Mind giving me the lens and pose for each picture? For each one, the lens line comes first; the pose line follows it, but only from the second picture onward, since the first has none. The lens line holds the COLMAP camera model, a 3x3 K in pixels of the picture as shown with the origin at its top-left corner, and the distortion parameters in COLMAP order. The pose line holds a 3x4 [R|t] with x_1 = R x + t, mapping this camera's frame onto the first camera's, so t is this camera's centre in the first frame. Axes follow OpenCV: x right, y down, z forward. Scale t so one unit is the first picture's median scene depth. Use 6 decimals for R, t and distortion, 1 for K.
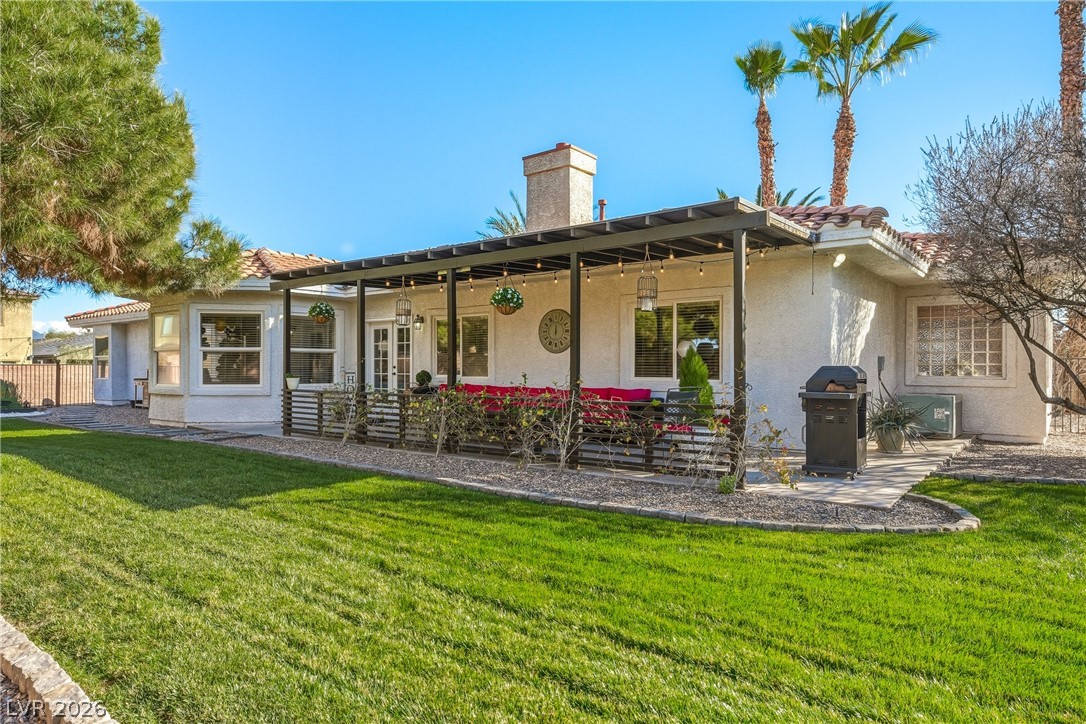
lens RADIAL K [[644.6, 0, 543.0], [0, 644.6, 362.0], [0, 0, 1]] dist [0.005419, 0.000398]
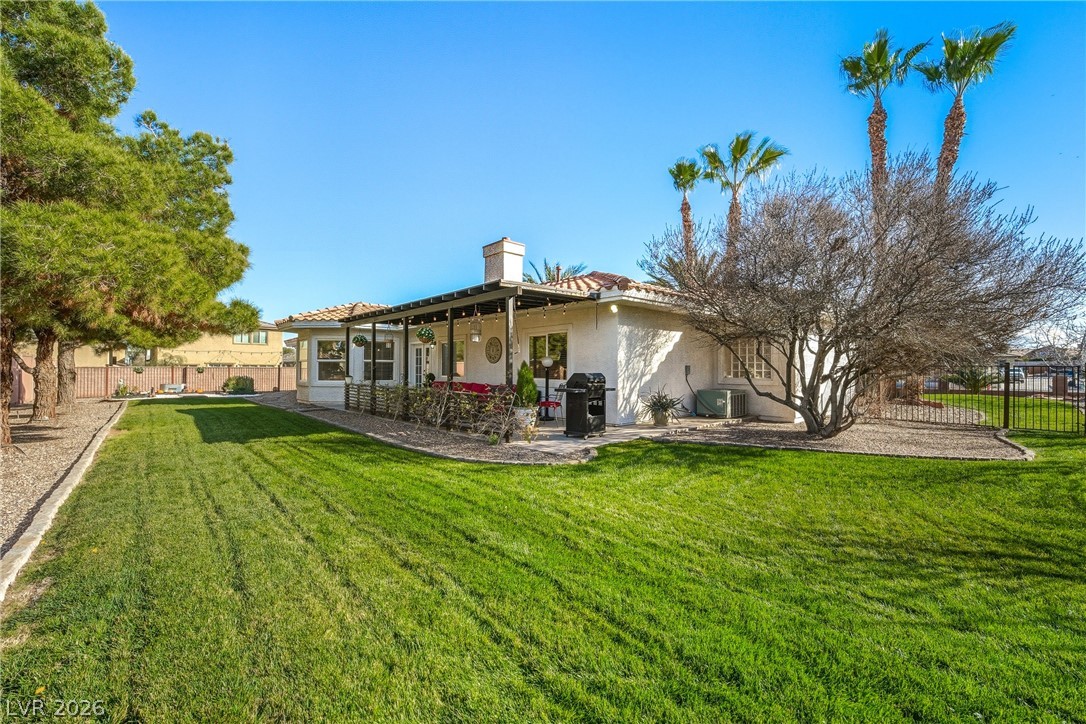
lens RADIAL K [[428.1, 0, 543.0], [0, 428.1, 362.0], [0, 0, 1]] dist [-0.028559, 0.000090]
pose [[0.987813, -0.000137, -0.155644, 0.291181], [-0.000926, 0.999977, -0.006758, -0.008929], [0.155641, 0.006820, 0.987790, -0.072893]]
